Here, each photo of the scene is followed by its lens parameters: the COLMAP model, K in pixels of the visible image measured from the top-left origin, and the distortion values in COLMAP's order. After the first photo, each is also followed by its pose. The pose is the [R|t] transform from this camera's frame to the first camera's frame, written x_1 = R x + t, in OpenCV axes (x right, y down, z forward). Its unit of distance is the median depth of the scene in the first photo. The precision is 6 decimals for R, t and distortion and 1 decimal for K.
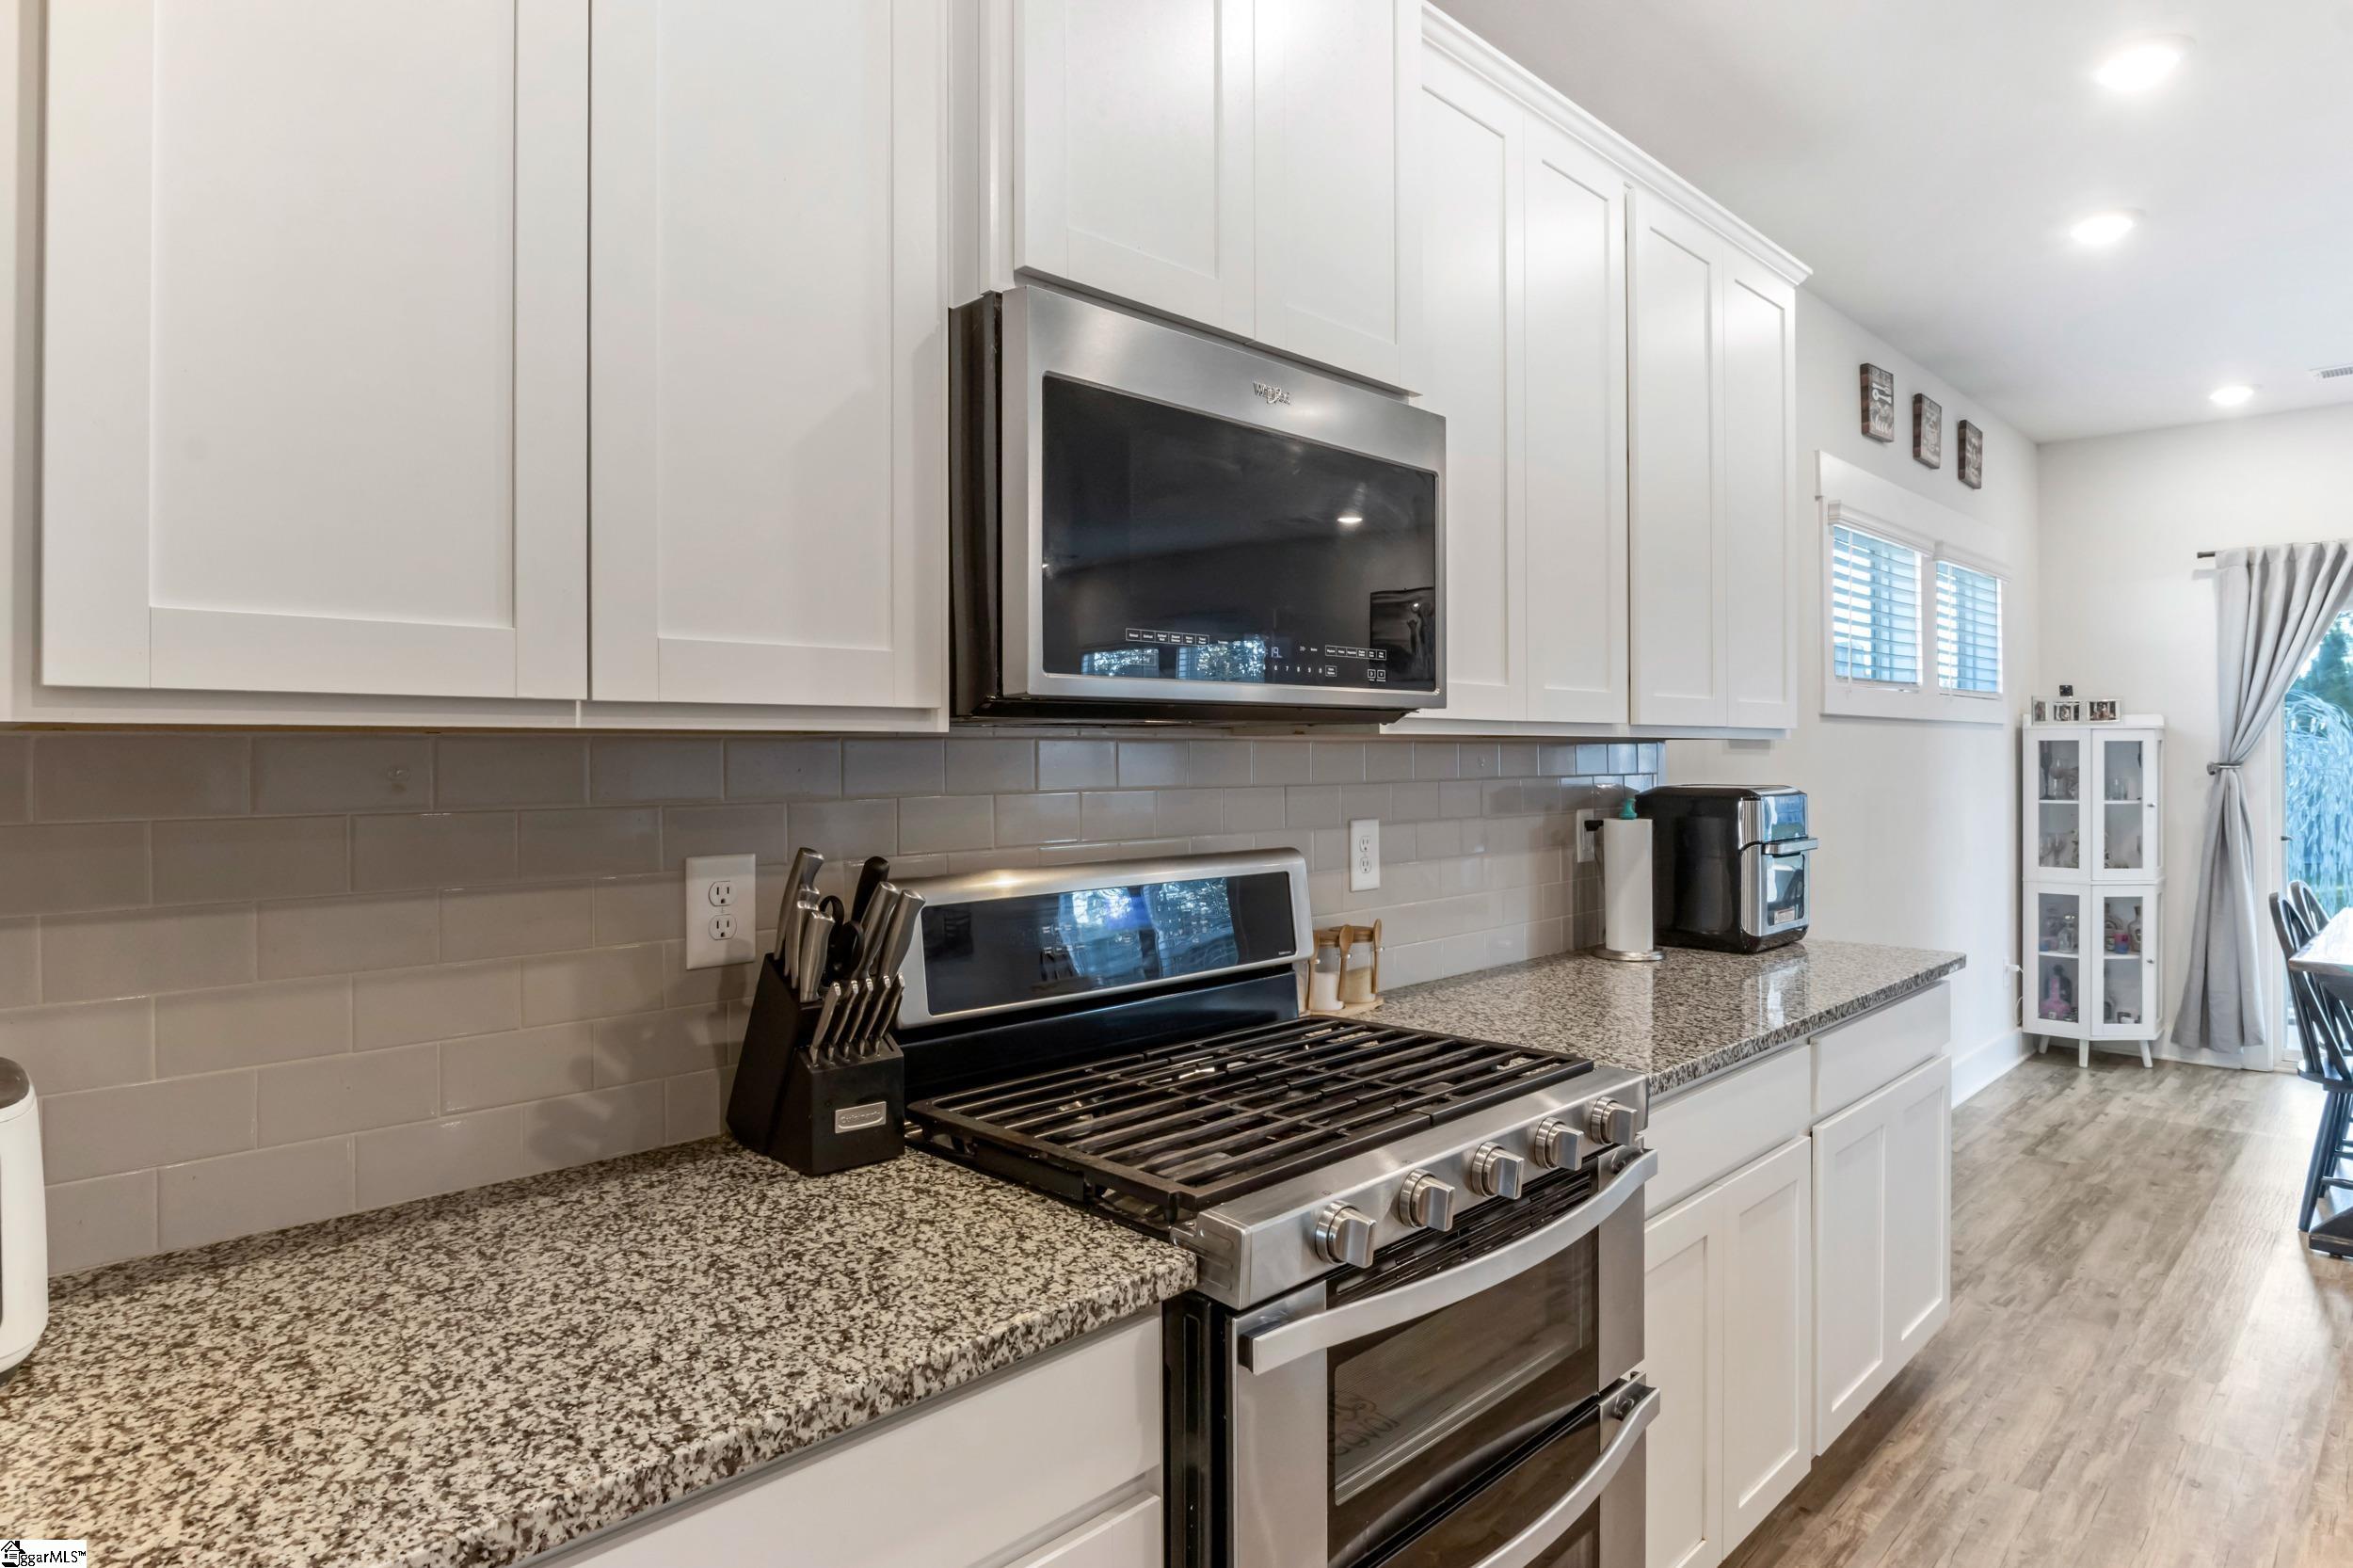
lens RADIAL K [[1306.3, 0, 1171.1], [0, 1306.3, 763.7], [0, 0, 1]] dist [-0.019521, -0.000447]
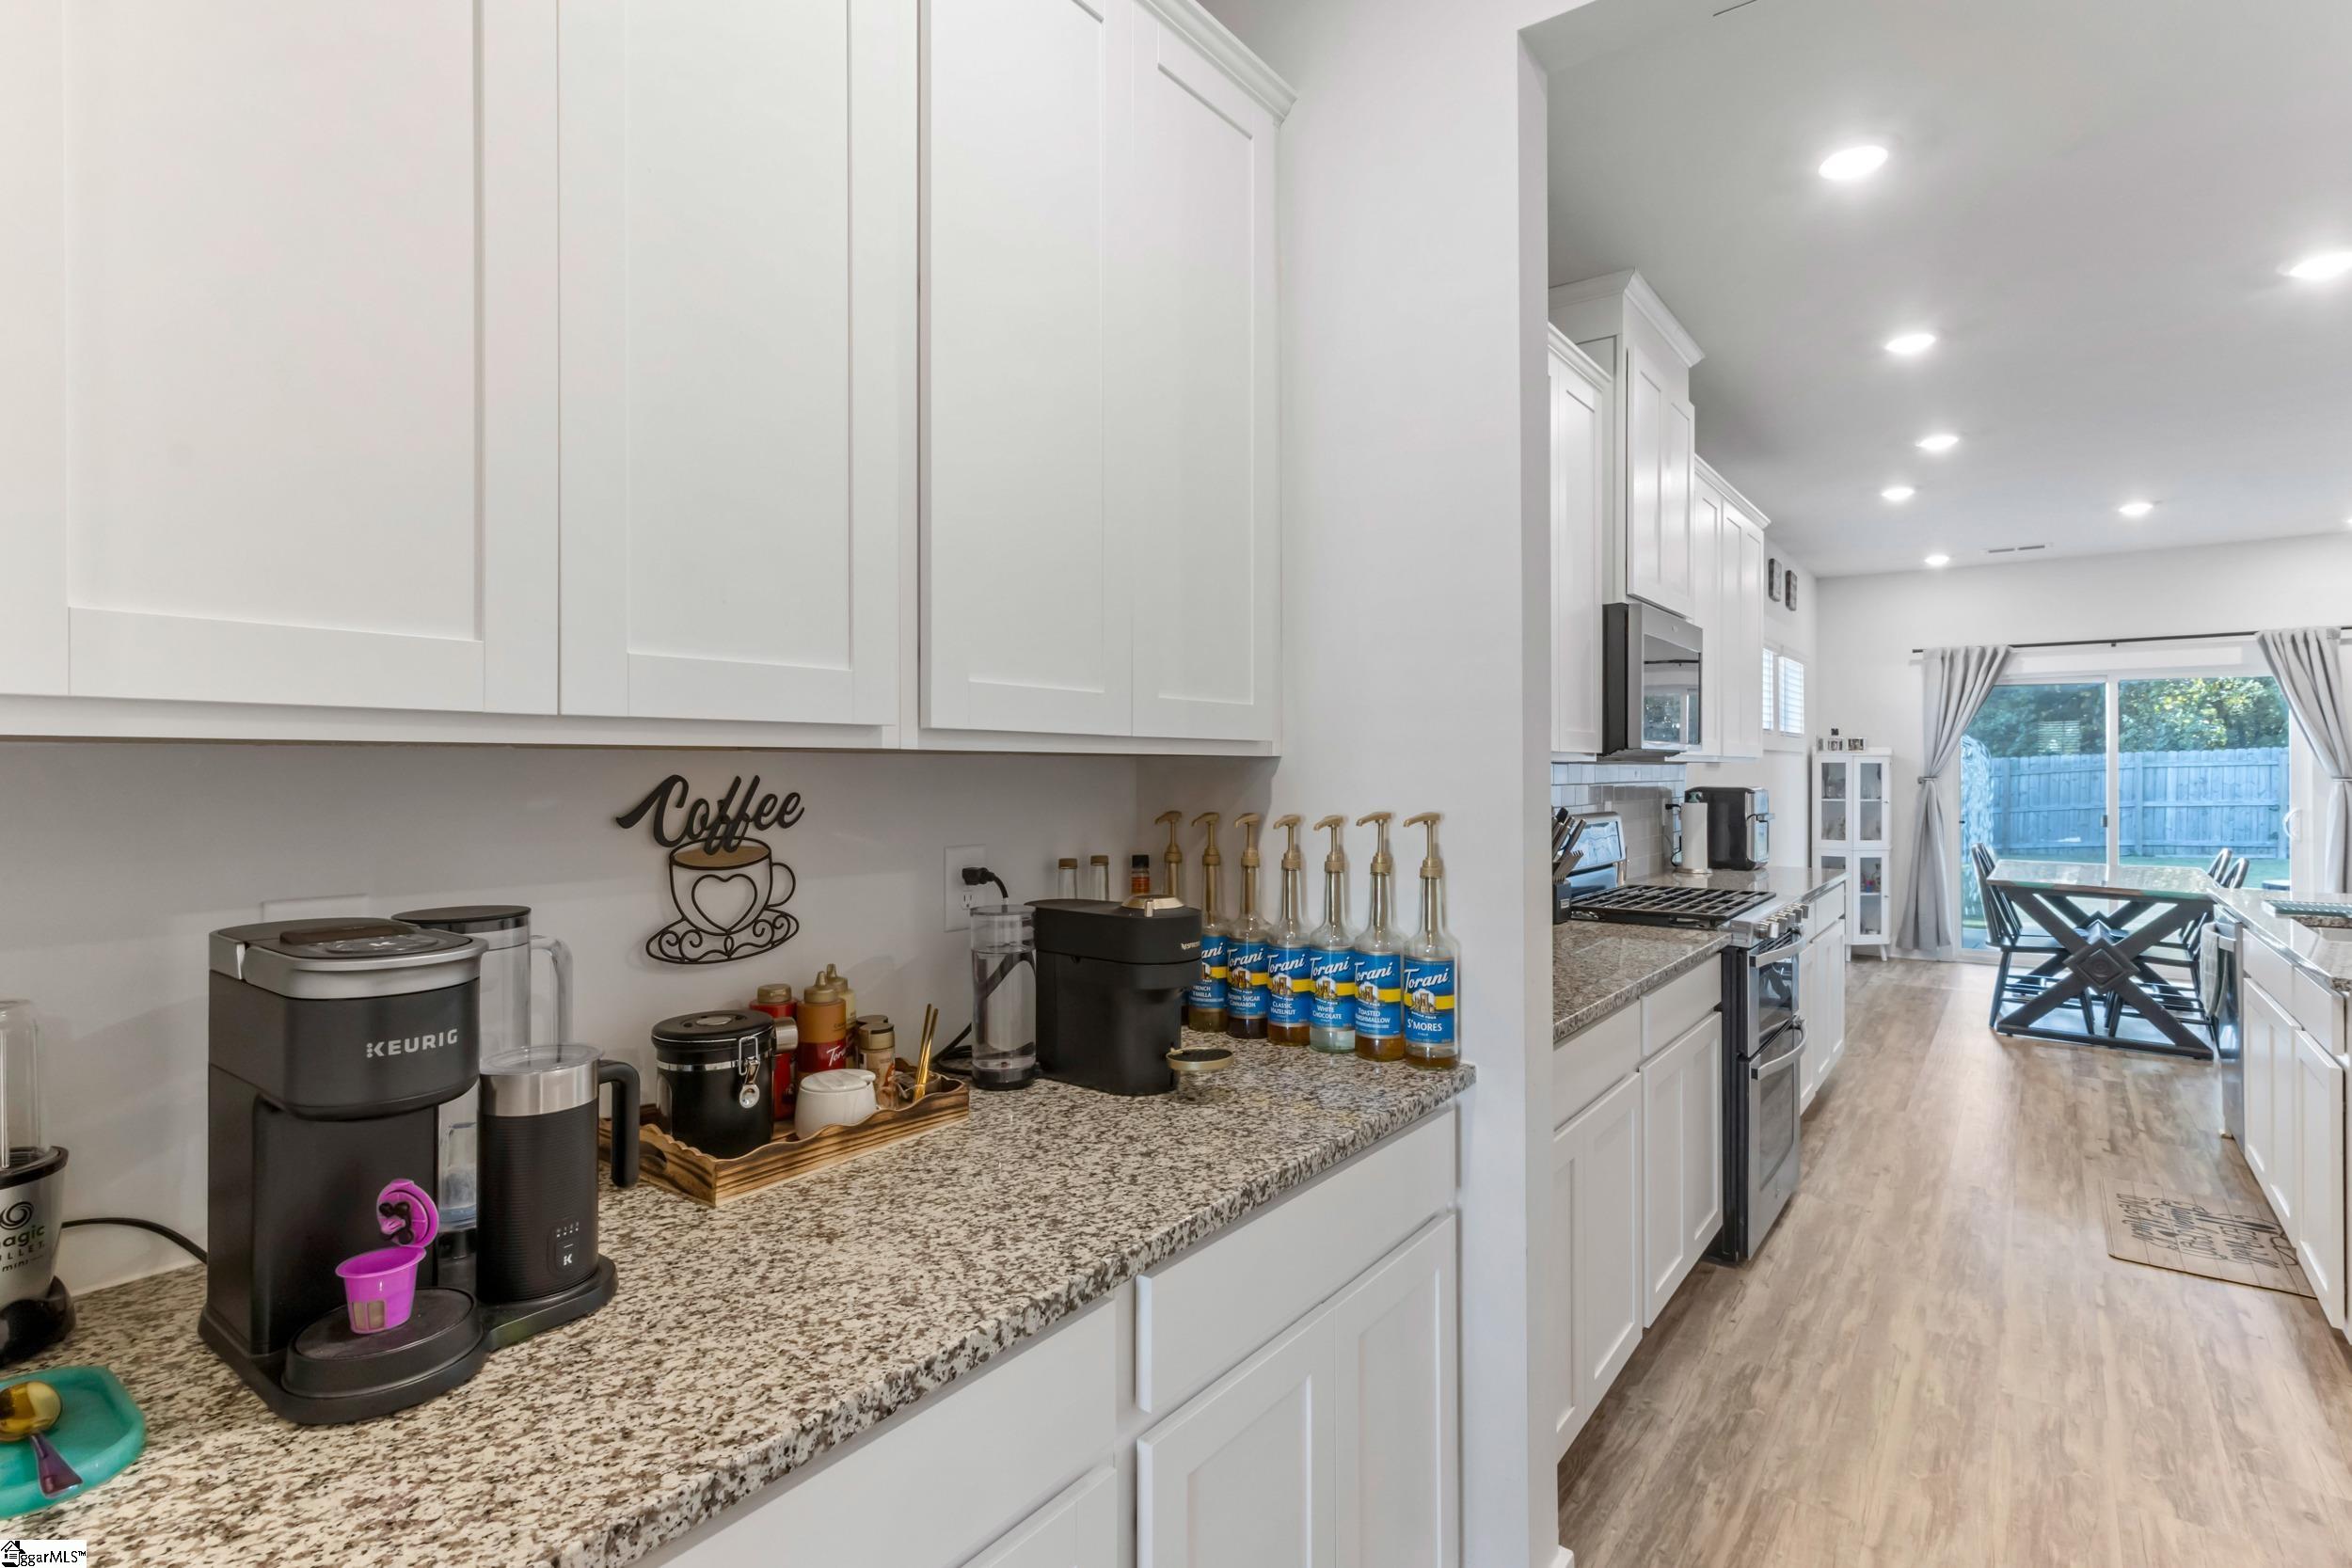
lens RADIAL K [[1147.0, 0, 1162.5], [0, 1147.0, 768.0], [0, 0, 1]] dist [0.003051, -0.000981]
pose [[0.989869, 0.006226, 0.141844, -0.377173], [-0.005531, 0.999971, -0.005293, 0.001527], [-0.141873, 0.004454, 0.989875, -0.332944]]
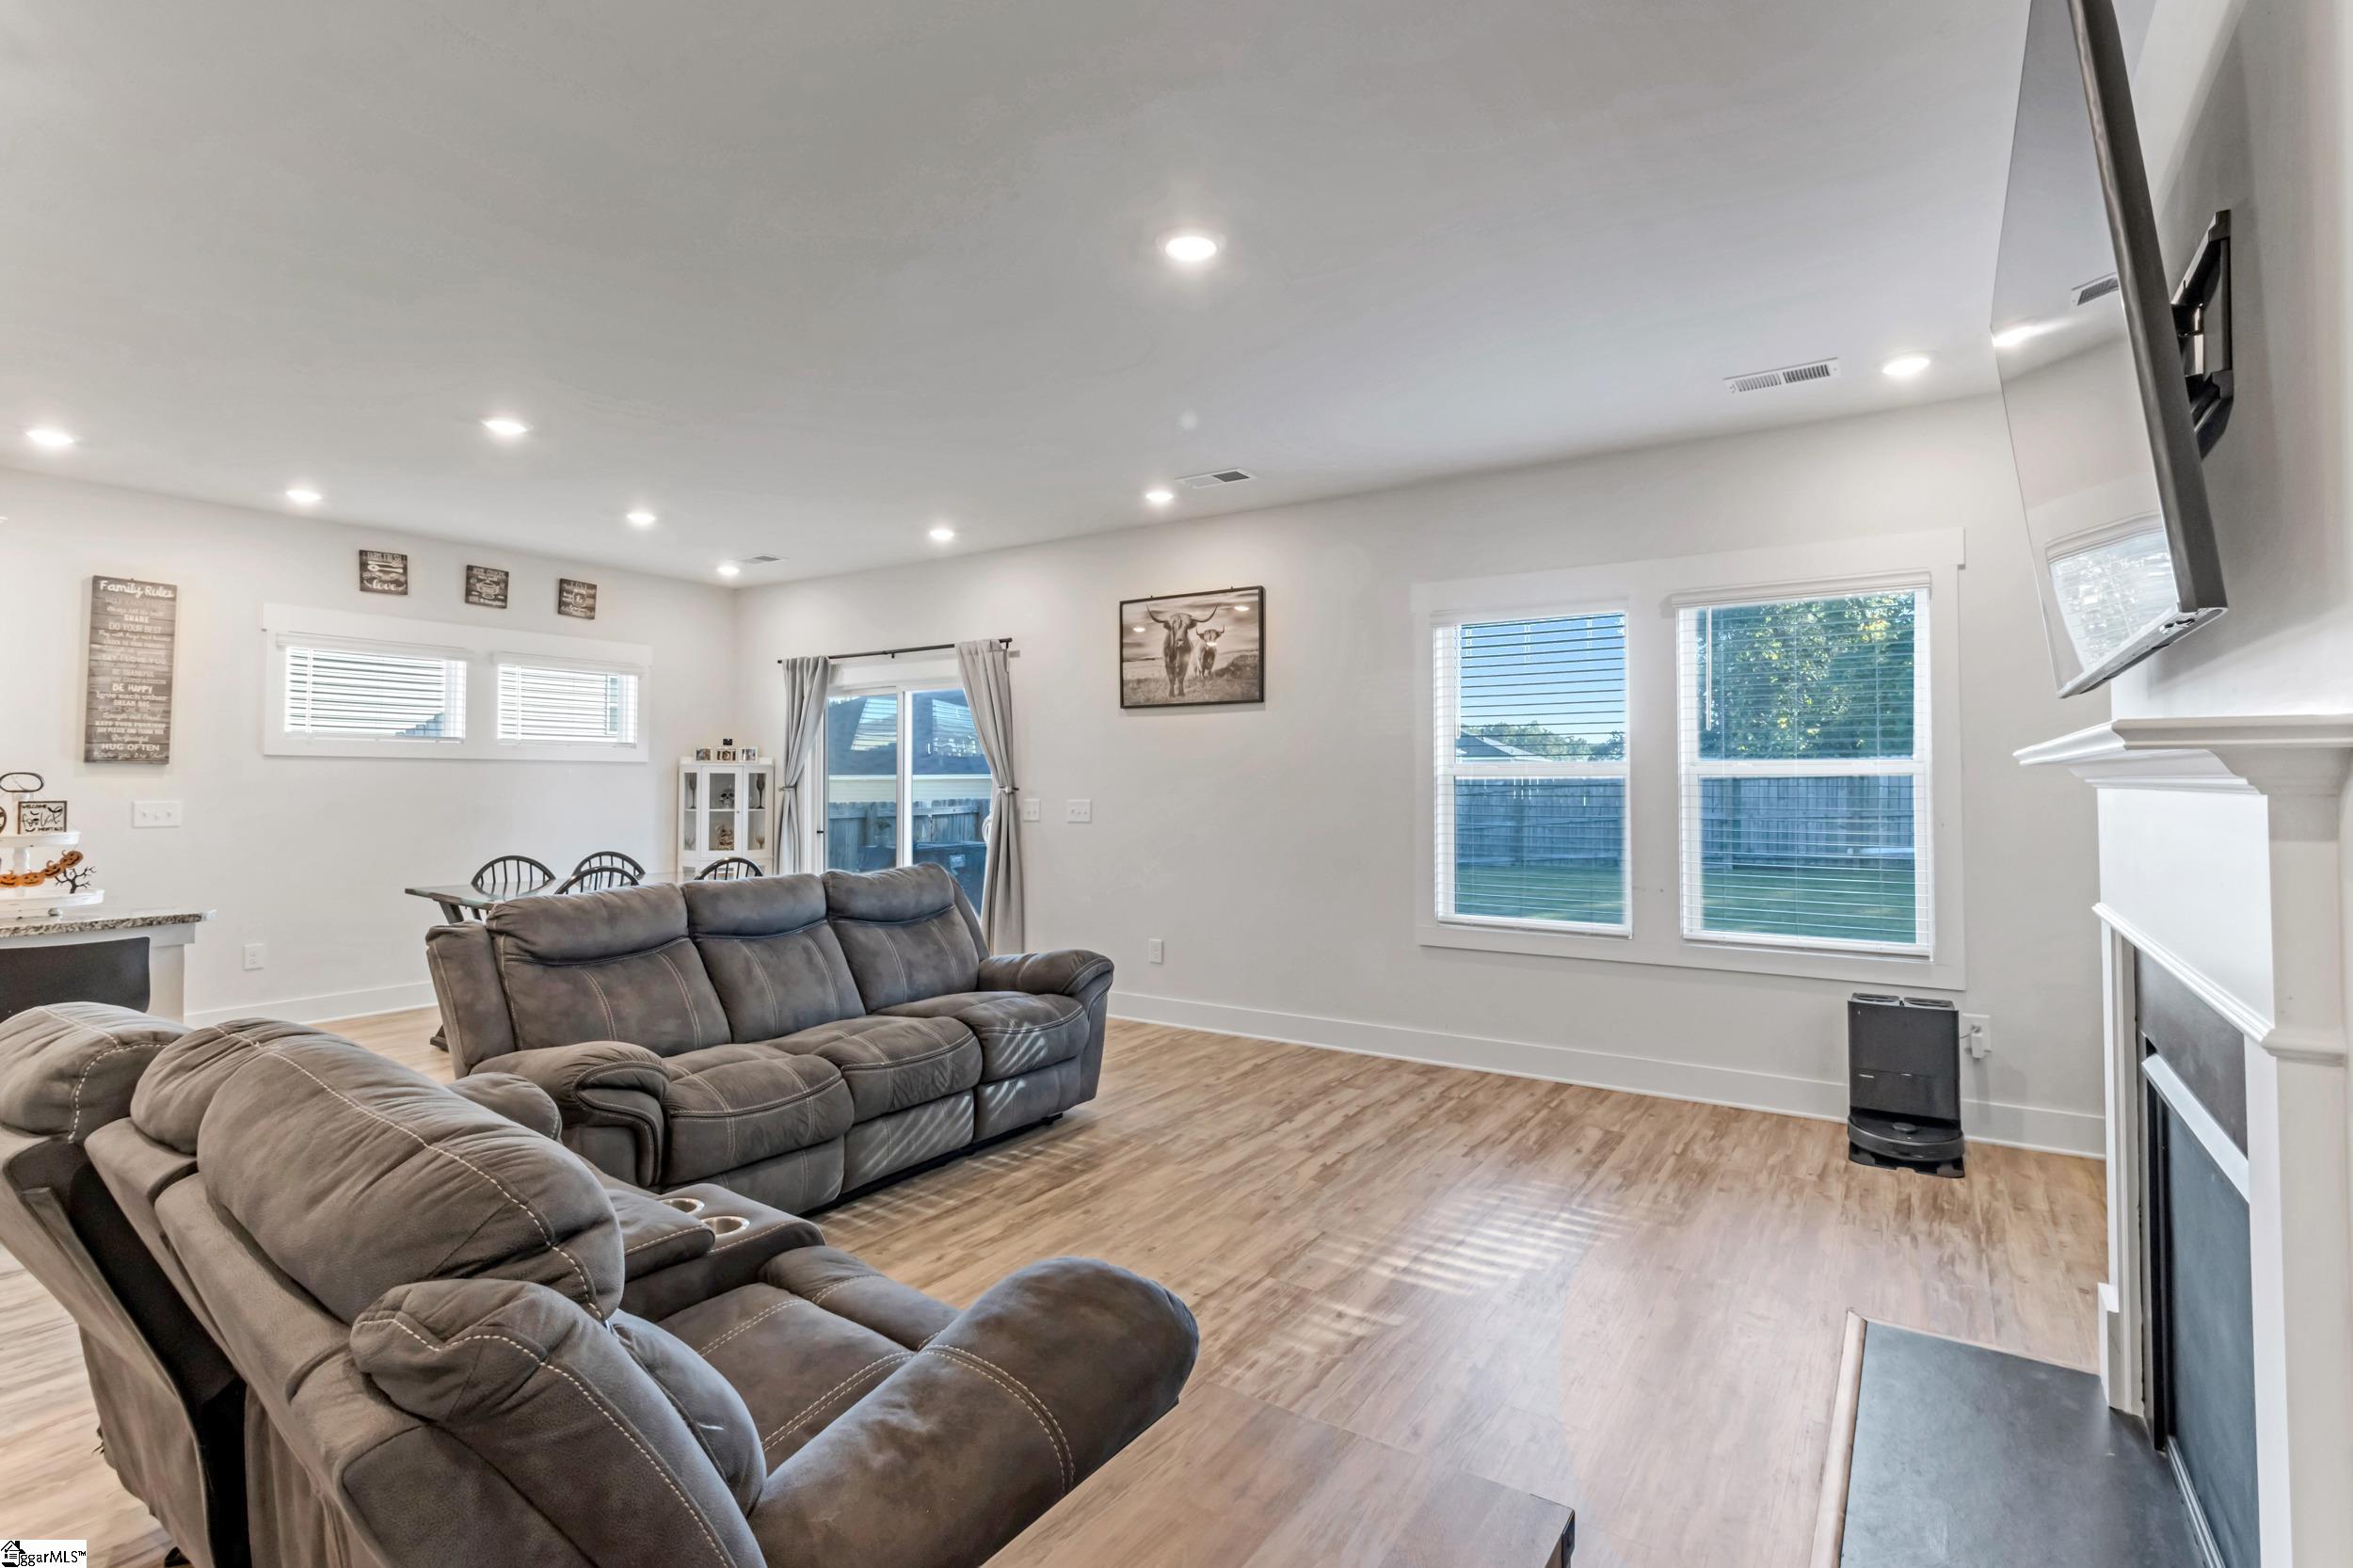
lens RADIAL K [[1147.6, 0, 1186.2], [0, 1147.6, 772.7], [0, 0, 1]] dist [0.003051, -0.000981]
pose [[0.979099, 0.011282, 0.203069, 1.039110], [-0.008105, 0.999831, -0.016472, 0.001233], [-0.203221, 0.014482, 0.979026, -0.564929]]
